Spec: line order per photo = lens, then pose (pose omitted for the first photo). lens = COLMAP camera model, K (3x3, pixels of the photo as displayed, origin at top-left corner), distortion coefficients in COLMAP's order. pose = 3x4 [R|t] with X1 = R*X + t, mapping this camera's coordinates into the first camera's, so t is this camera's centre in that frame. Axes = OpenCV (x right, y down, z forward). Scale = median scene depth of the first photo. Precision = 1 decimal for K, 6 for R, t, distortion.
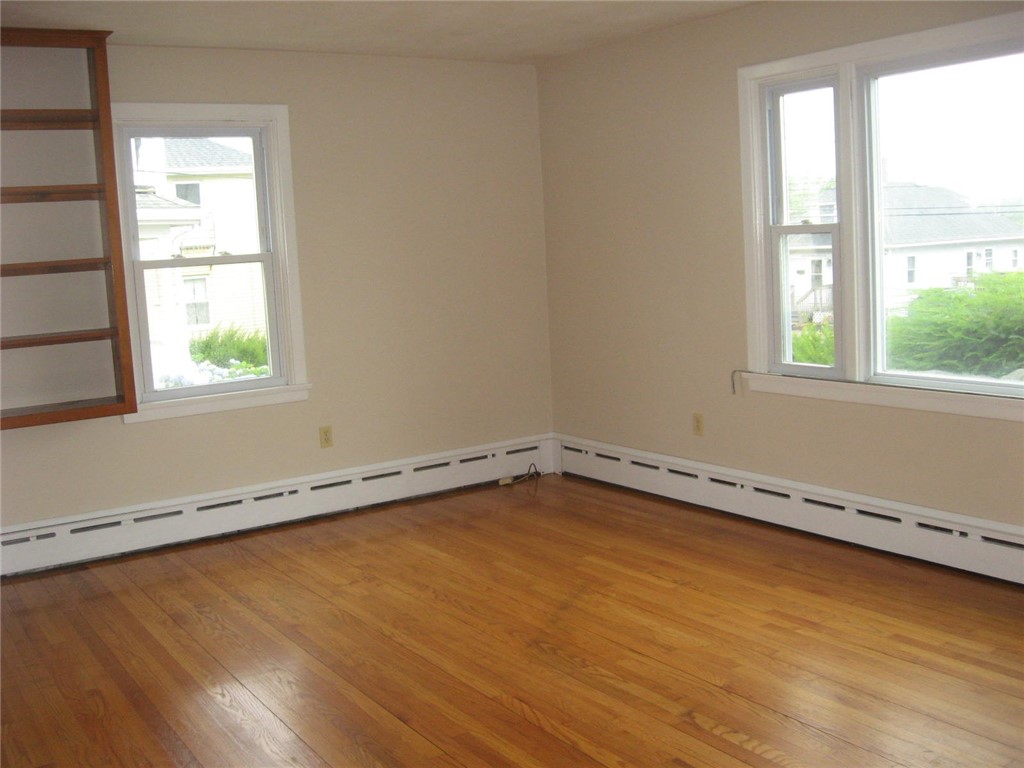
lens RADIAL K [[1069.1, 0, 512.0], [0, 1069.1, 384.0], [0, 0, 1]] dist [-0.137836, 0.077020]
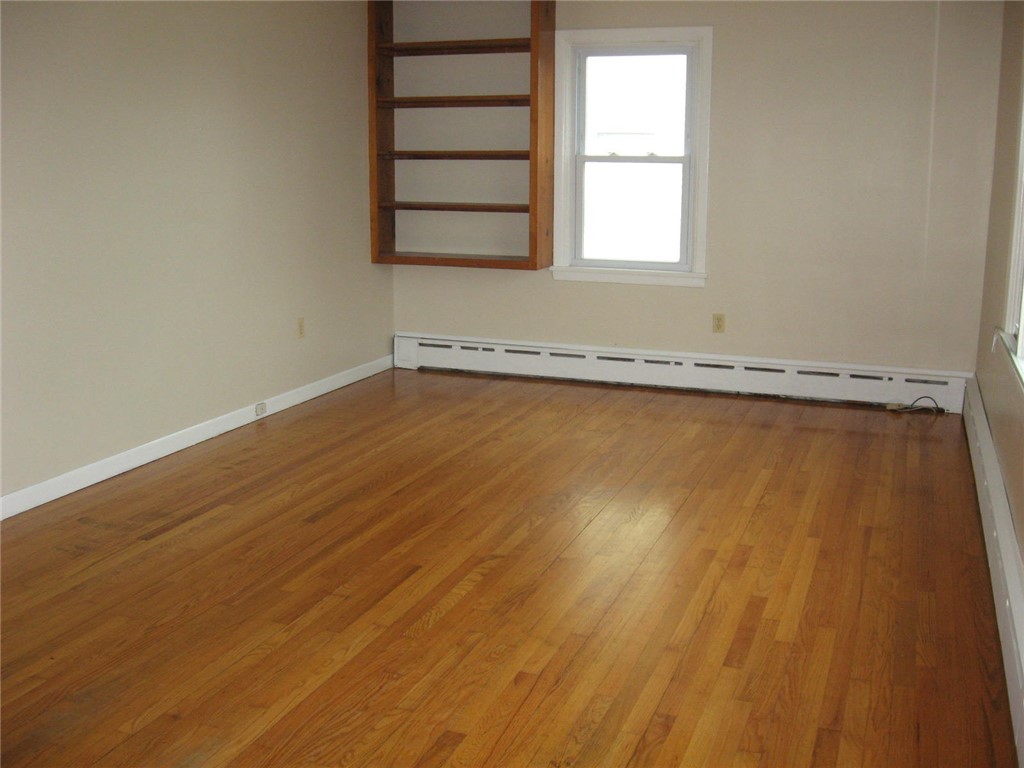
lens RADIAL K [[1069.1, 0, 512.0], [0, 1069.1, 384.0], [0, 0, 1]] dist [-0.137836, 0.077020]
pose [[0.576916, 0.225147, -0.785160, 0.721481], [-0.142390, 0.974263, 0.174747, -0.064561], [0.804297, 0.010985, 0.594127, 0.184172]]
